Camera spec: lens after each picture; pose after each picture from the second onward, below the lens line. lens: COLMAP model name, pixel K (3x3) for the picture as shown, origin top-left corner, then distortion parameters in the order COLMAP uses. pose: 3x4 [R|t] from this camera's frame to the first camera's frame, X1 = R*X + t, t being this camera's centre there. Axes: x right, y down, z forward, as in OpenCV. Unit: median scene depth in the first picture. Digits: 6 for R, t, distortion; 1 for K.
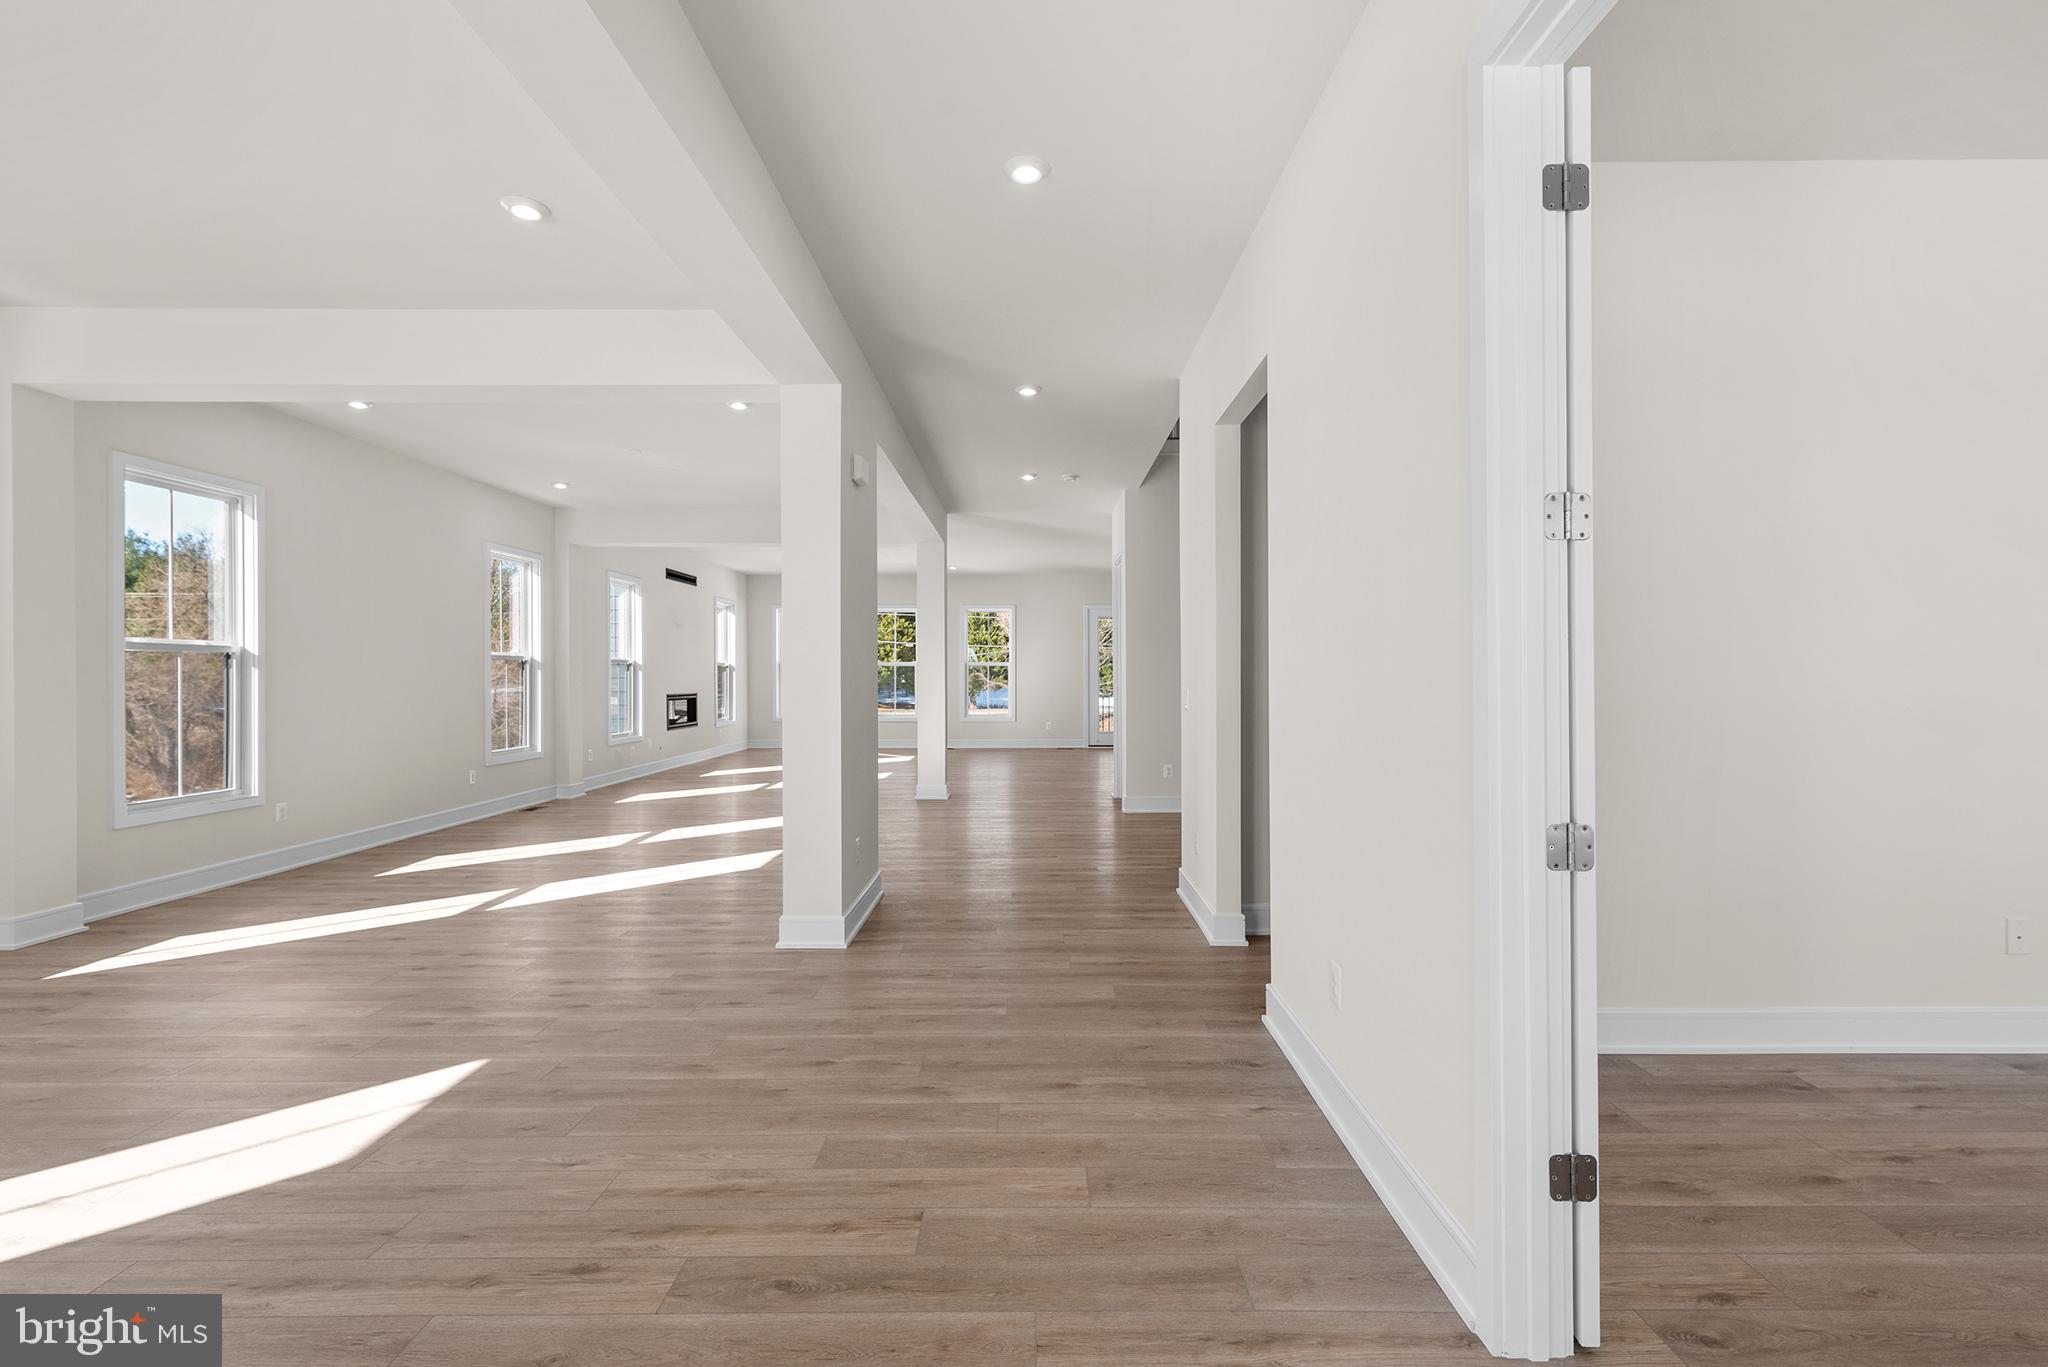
lens RADIAL K [[904.5, 0, 1024.9], [0, 904.5, 674.5], [0, 0, 1]] dist [0.000993, 0.000311]
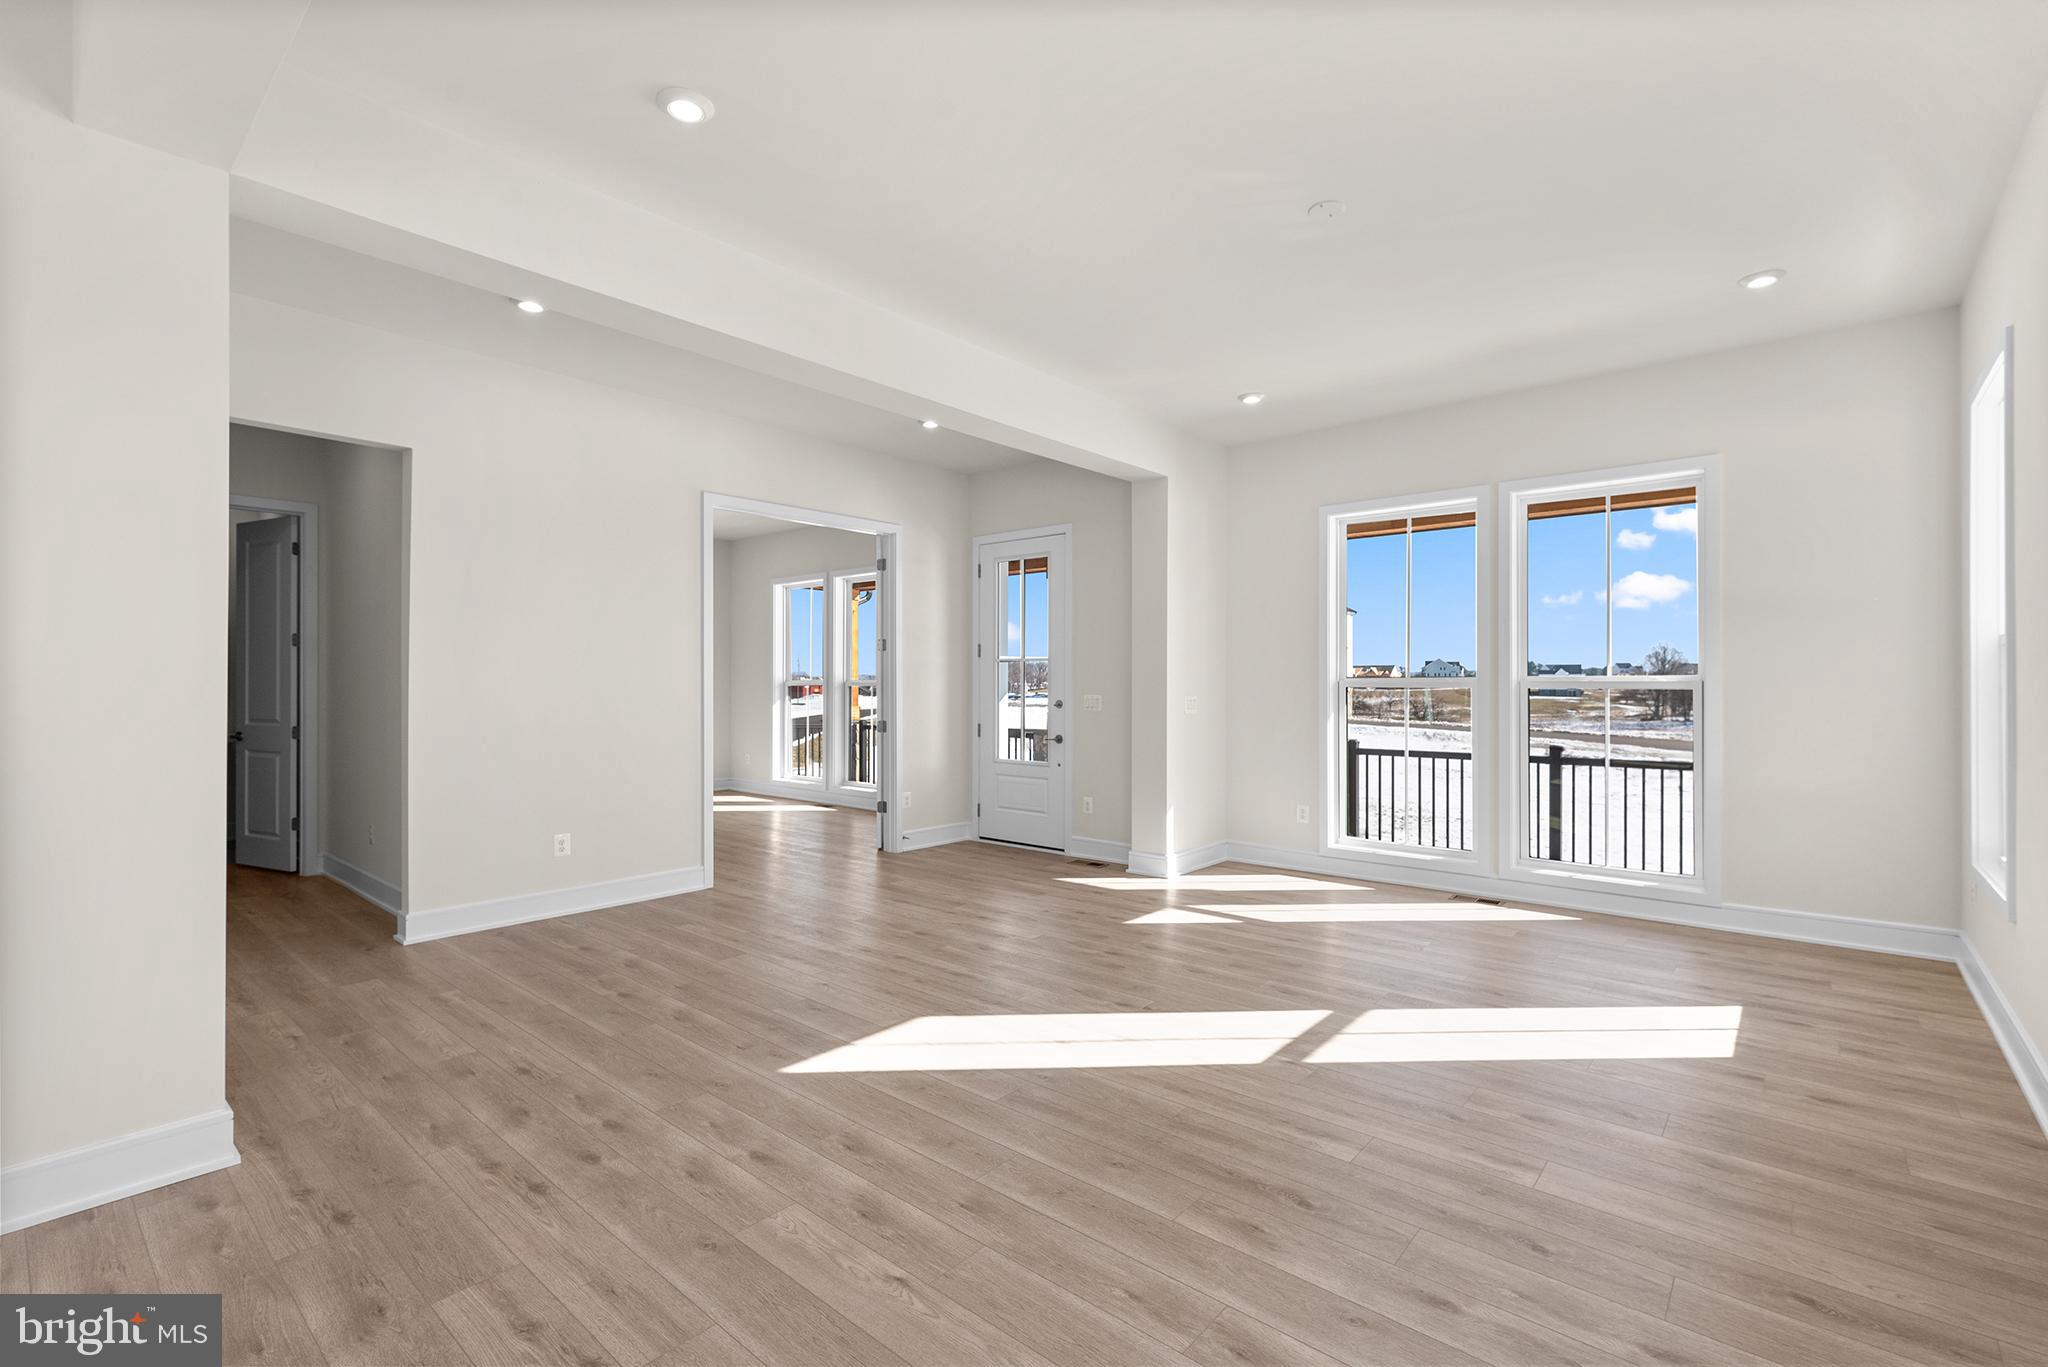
lens RADIAL K [[912.7, 0, 1023.2], [0, 912.7, 687.4], [0, 0, 1]] dist [0.003443, -0.000160]
pose [[-0.750579, -0.001577, 0.660779, -1.503748], [-0.000348, 0.999998, 0.001991, 0.001129], [-0.660781, 0.001264, -0.750578, 1.616043]]
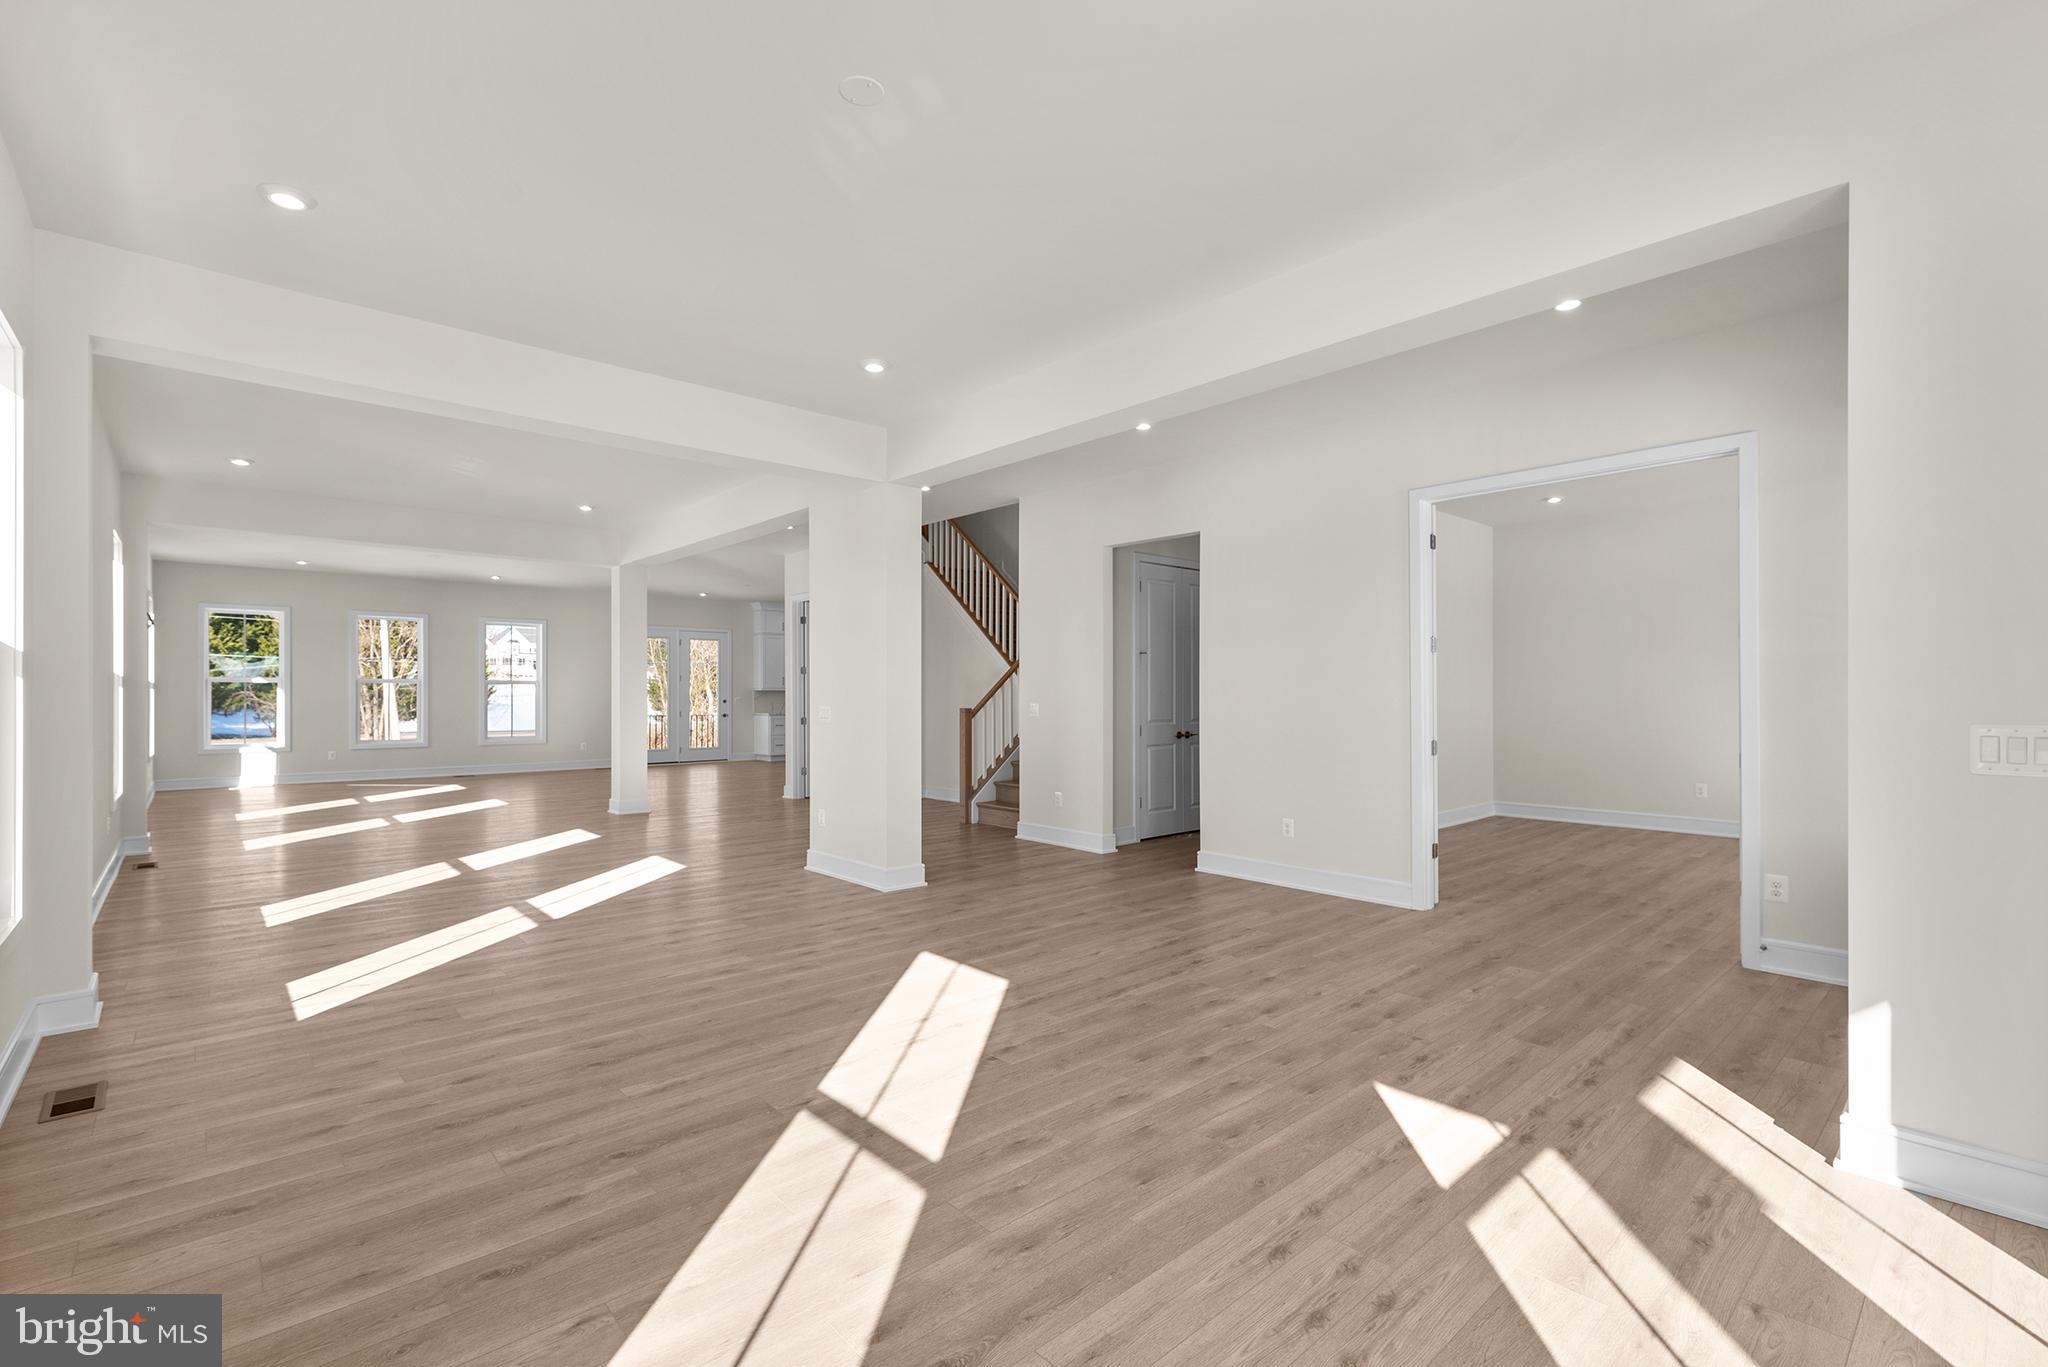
lens RADIAL K [[904.5, 0, 1024.9], [0, 904.5, 674.5], [0, 0, 1]] dist [0.000993, 0.000311]
pose [[0.747302, 0.014804, 0.664320, -1.511525], [-0.000919, 0.999774, -0.021245, 0.000661], [-0.664484, 0.015266, 0.747146, -0.256513]]
